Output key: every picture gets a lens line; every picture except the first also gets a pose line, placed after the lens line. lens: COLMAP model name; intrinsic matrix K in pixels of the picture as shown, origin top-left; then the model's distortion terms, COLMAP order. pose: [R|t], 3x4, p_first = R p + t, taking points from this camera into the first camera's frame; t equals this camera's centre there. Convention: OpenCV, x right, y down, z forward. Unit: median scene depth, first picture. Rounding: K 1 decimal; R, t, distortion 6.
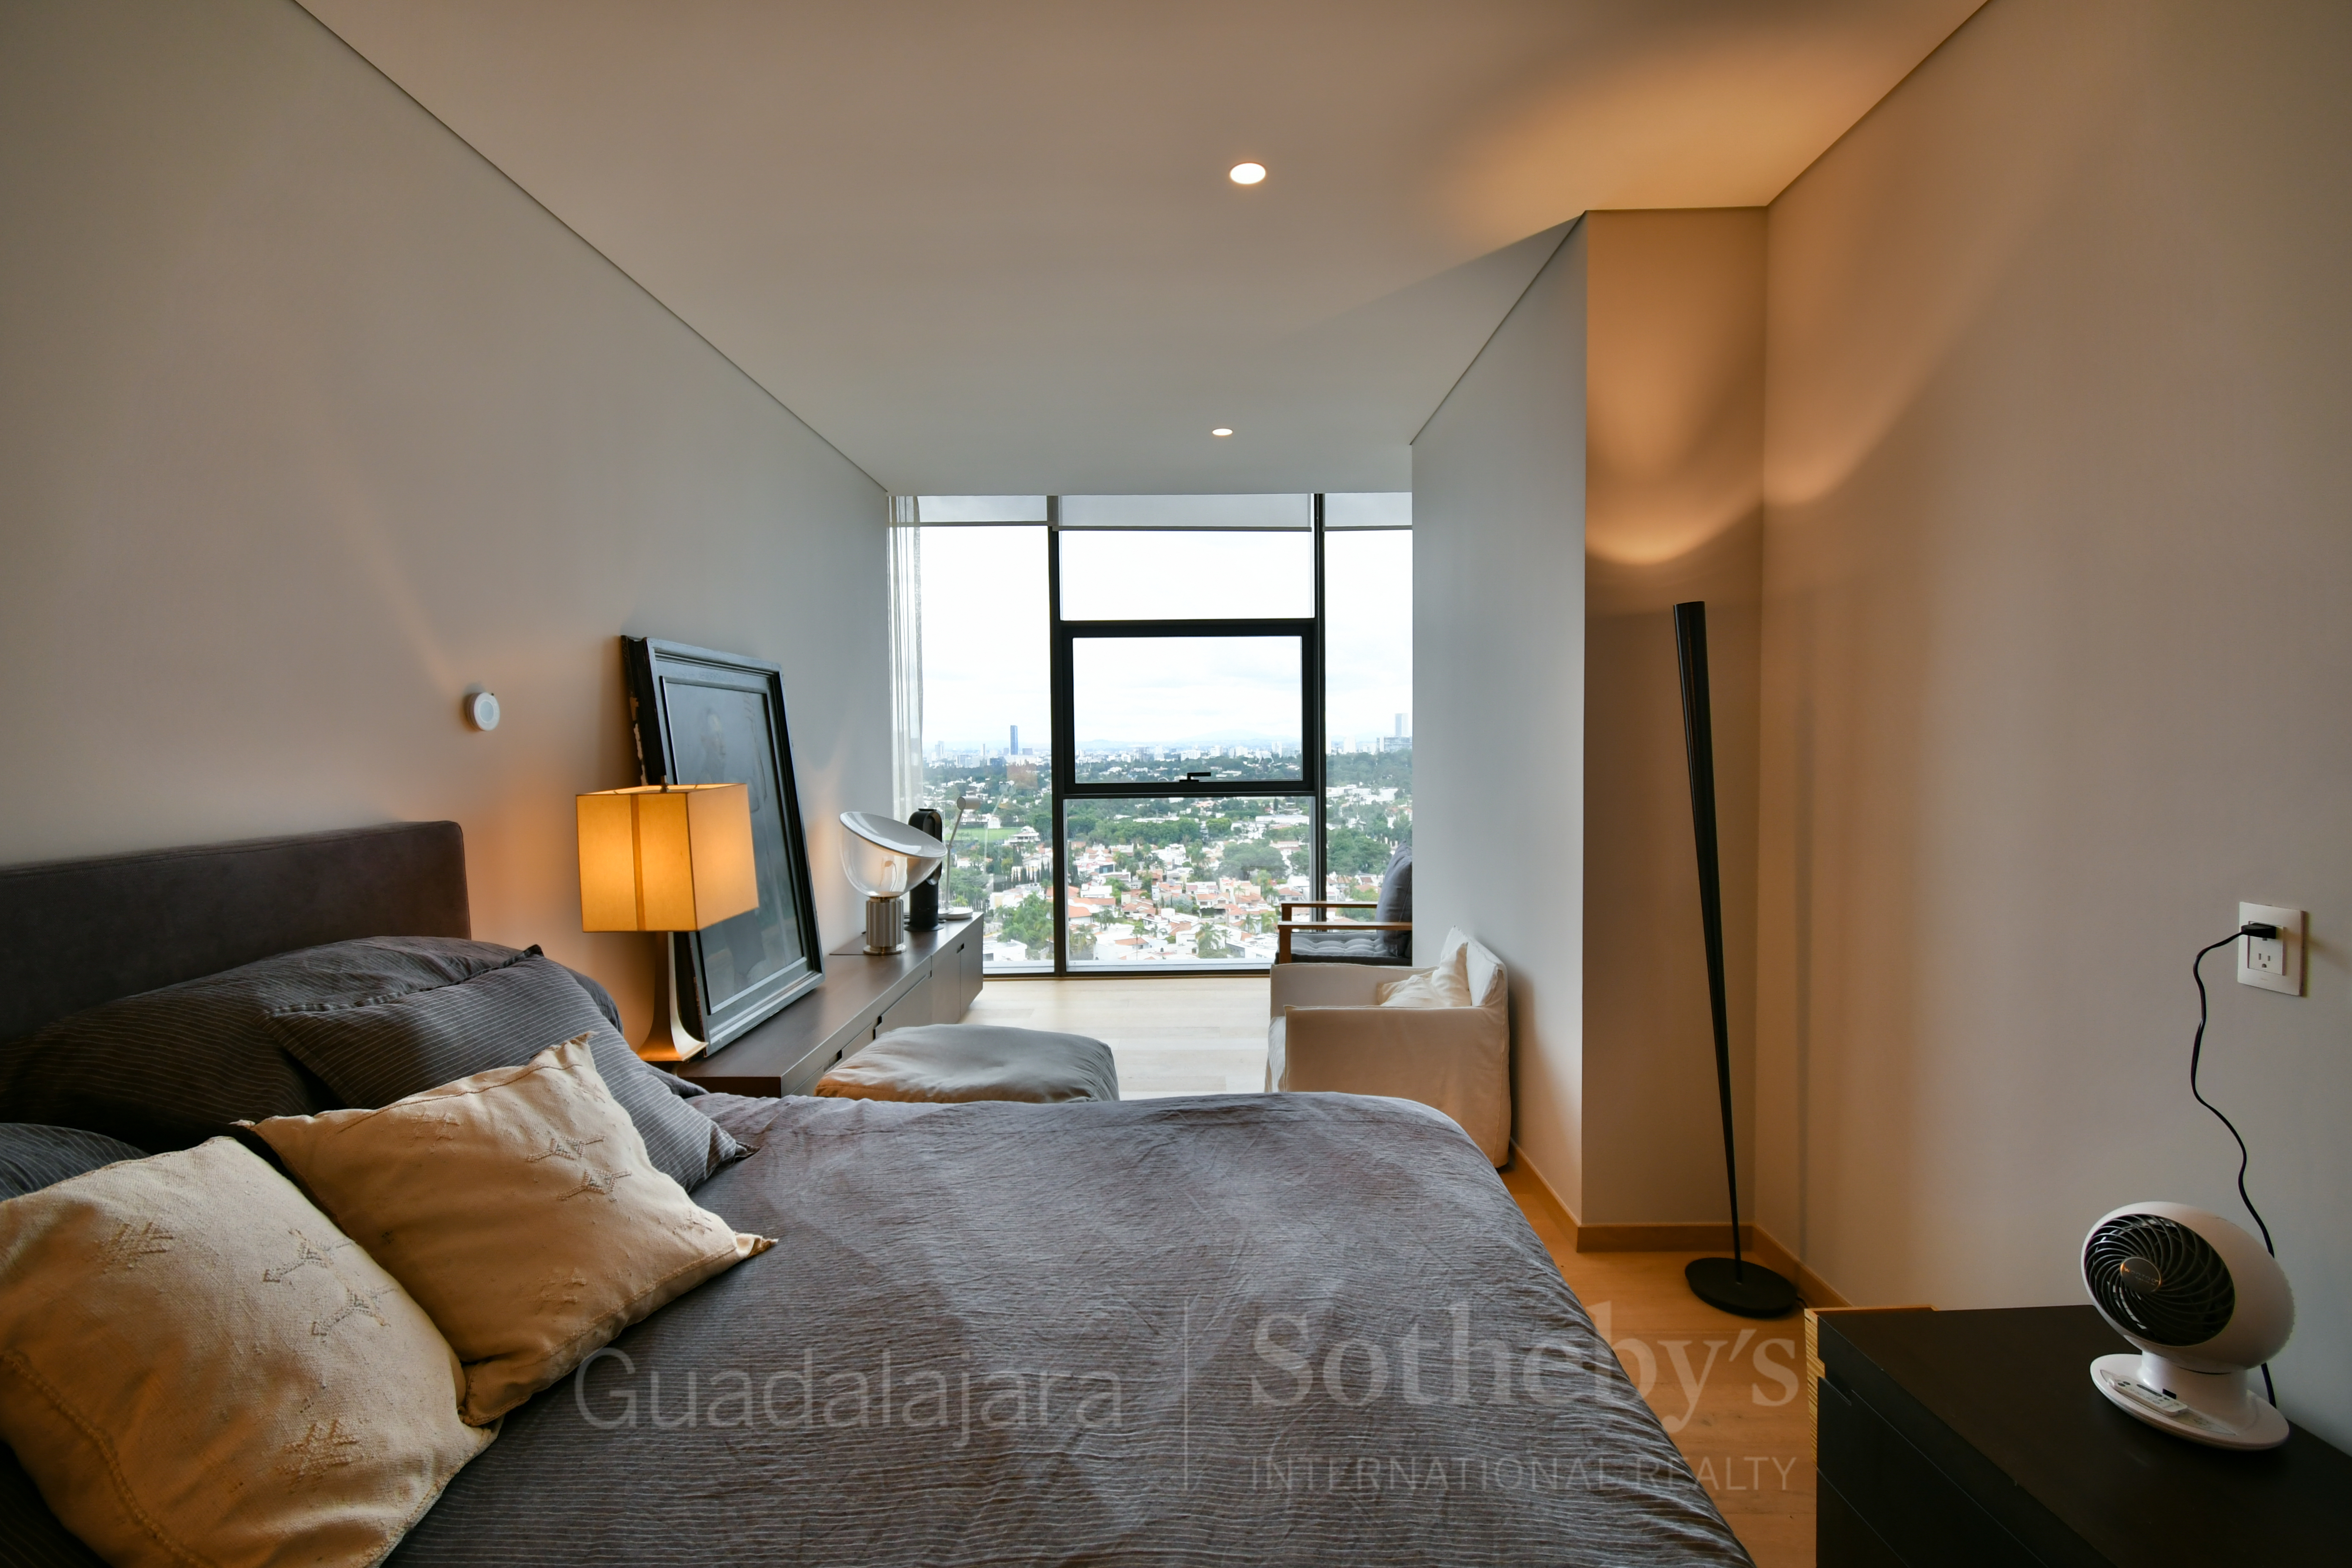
lens RADIAL K [[1028.4, 0, 1168.3], [0, 1028.4, 787.8], [0, 0, 1]] dist [-0.002251, -0.000336]
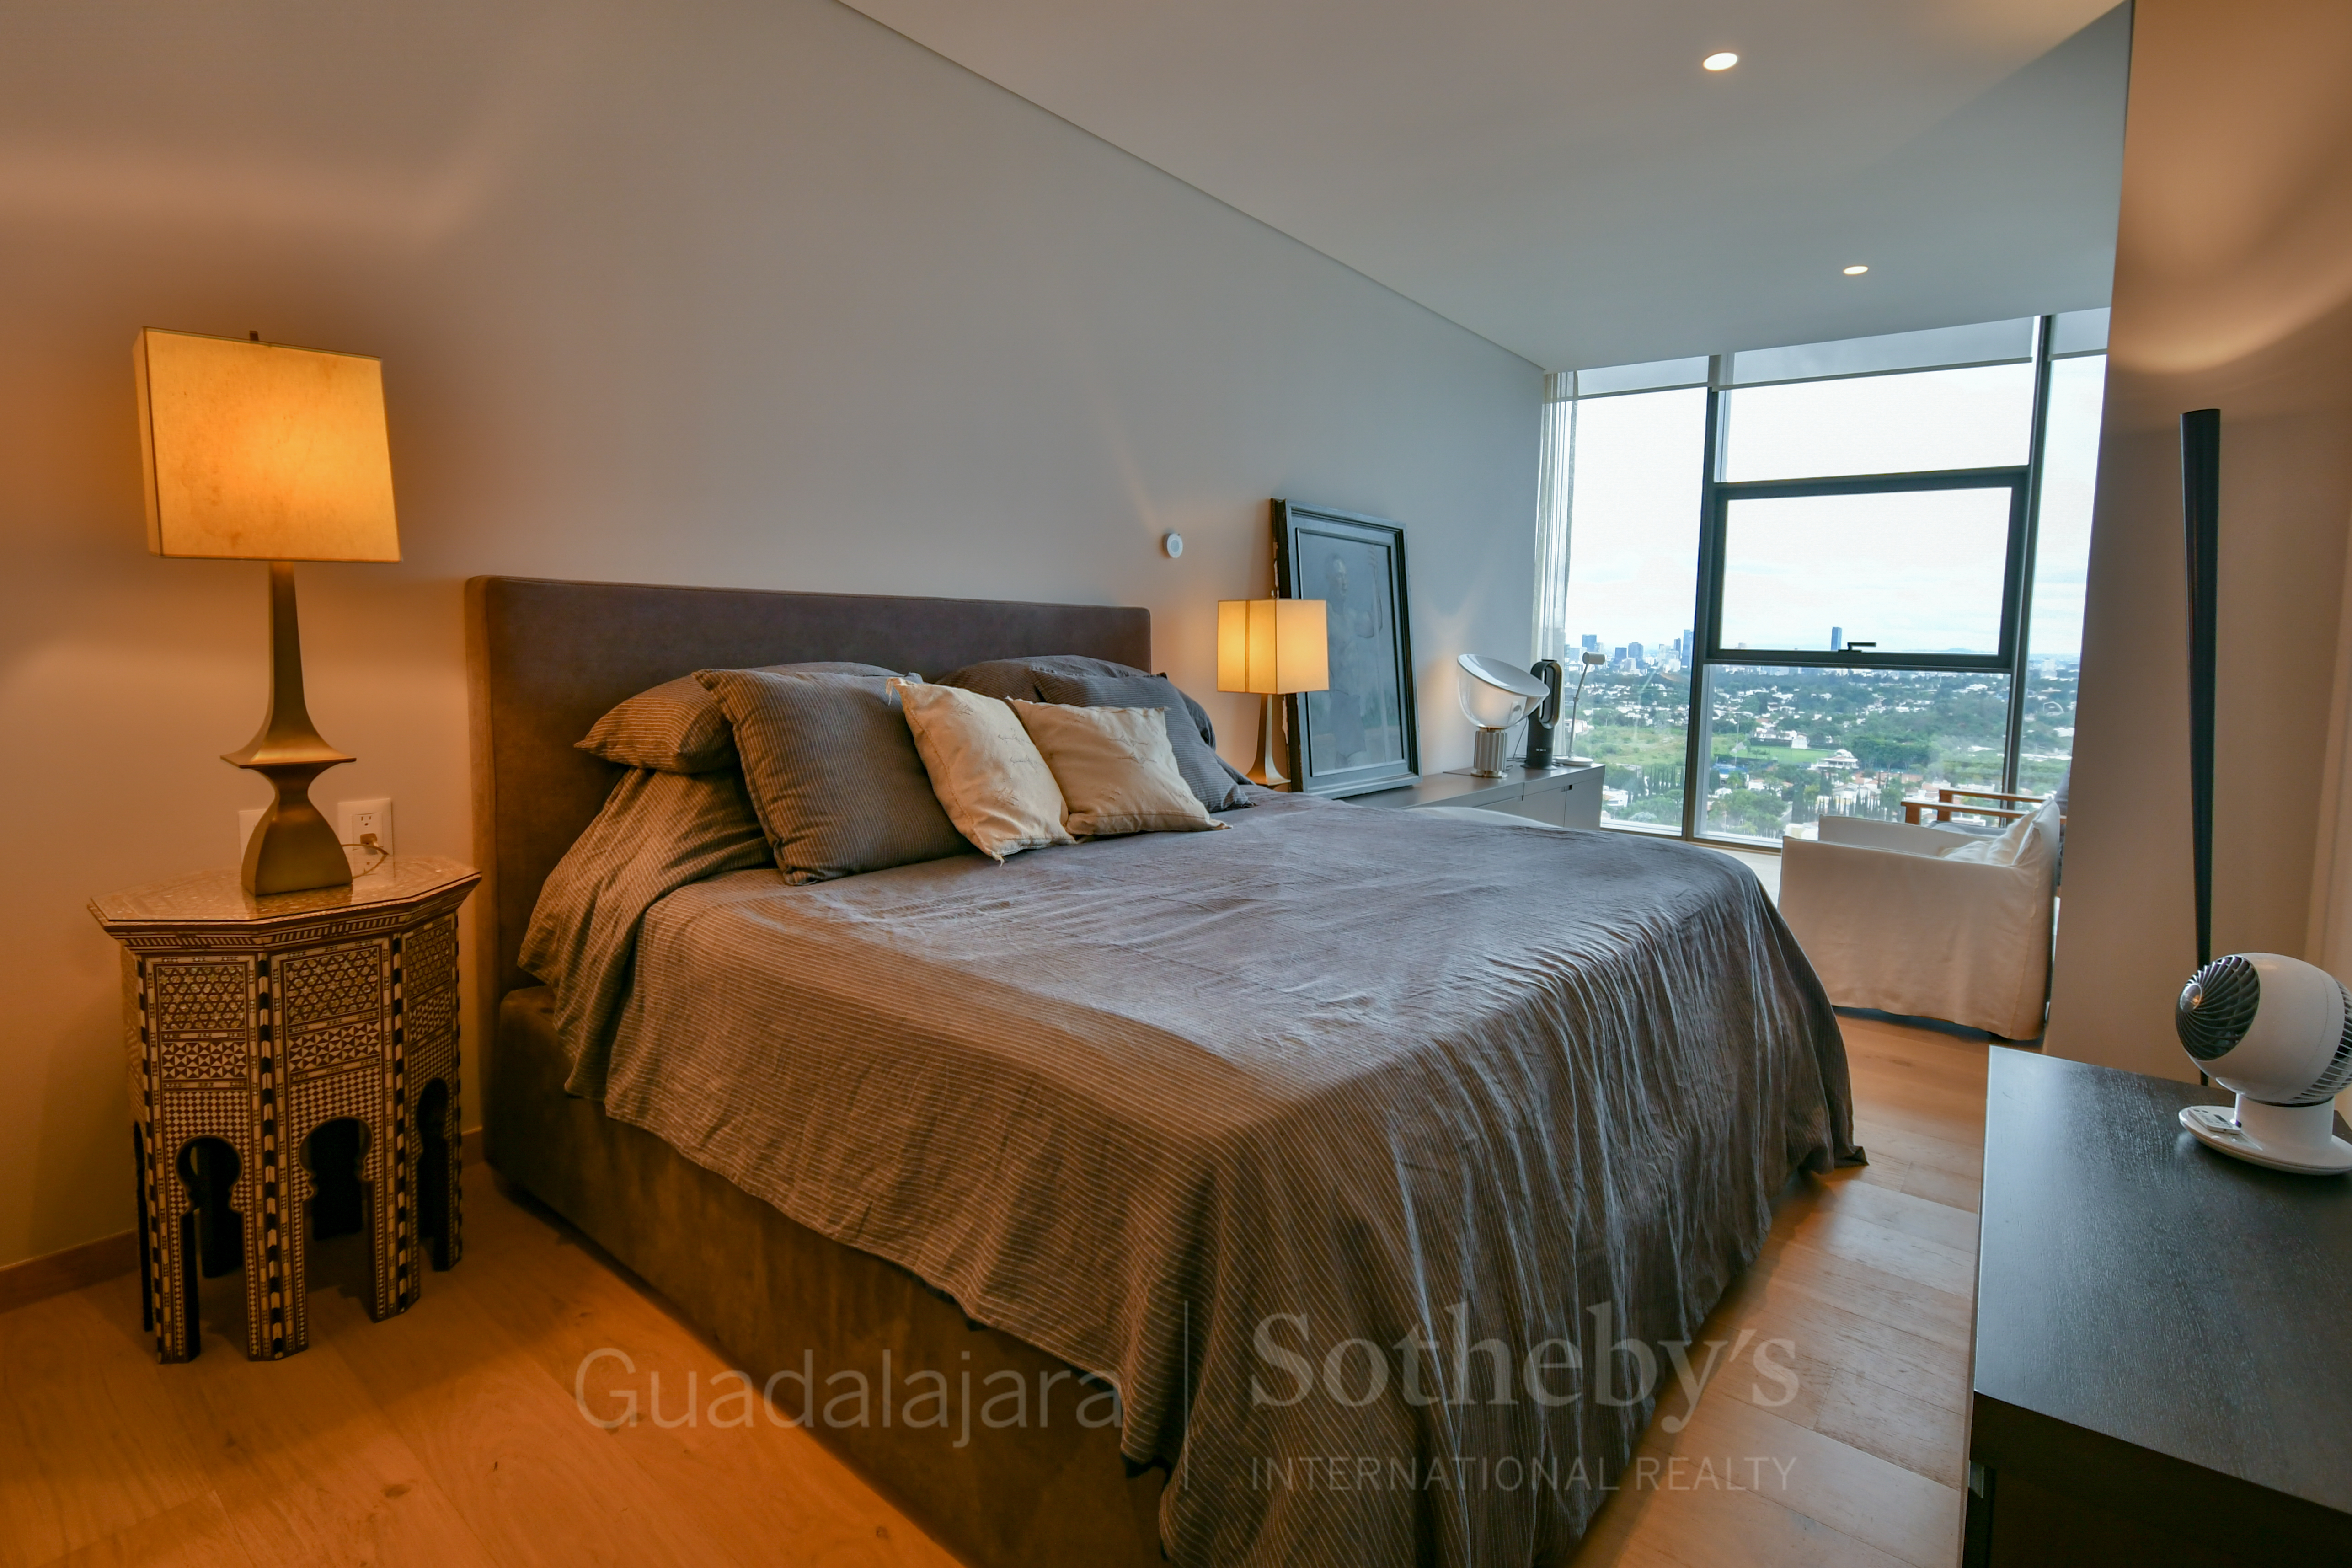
lens RADIAL K [[1096.8, 0, 1233.2], [0, 1096.8, 716.7], [0, 0, 1]] dist [0.000692, 0.000254]
pose [[0.795727, 0.079783, -0.600377, 0.245544], [-0.063640, 0.996812, 0.048119, 0.056184], [0.602303, -0.000081, 0.798268, -0.164750]]
